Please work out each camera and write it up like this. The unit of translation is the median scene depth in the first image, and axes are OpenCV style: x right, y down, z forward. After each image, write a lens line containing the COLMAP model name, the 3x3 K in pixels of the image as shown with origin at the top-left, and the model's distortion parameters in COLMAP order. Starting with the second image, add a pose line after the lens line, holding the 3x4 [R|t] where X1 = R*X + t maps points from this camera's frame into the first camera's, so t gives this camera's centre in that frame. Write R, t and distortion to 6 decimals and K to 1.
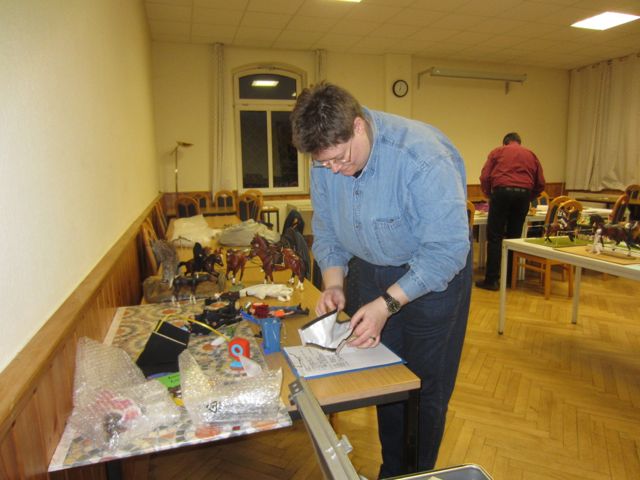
lens RADIAL K [[450.7, 0, 316.3], [0, 450.7, 242.0], [0, 0, 1]] dist [-0.003392, -0.003799]
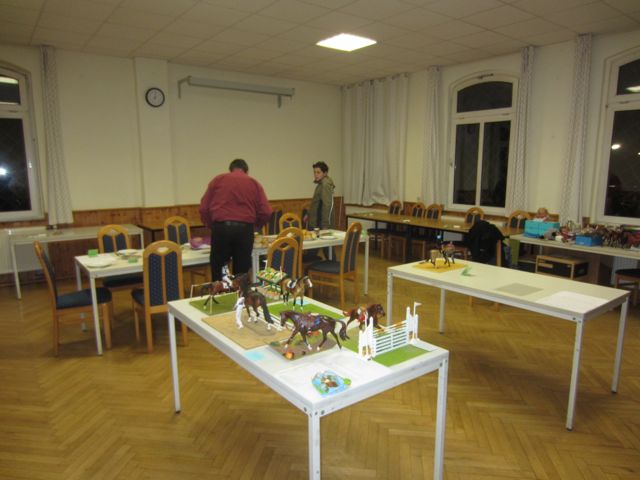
lens RADIAL K [[450.7, 0, 316.3], [0, 450.7, 242.0], [0, 0, 1]] dist [-0.003392, -0.003799]
pose [[0.946736, -0.047979, 0.318416, 0.188686], [0.046704, 0.998841, 0.011640, -0.050990], [-0.318606, 0.003852, 0.947879, 0.060146]]
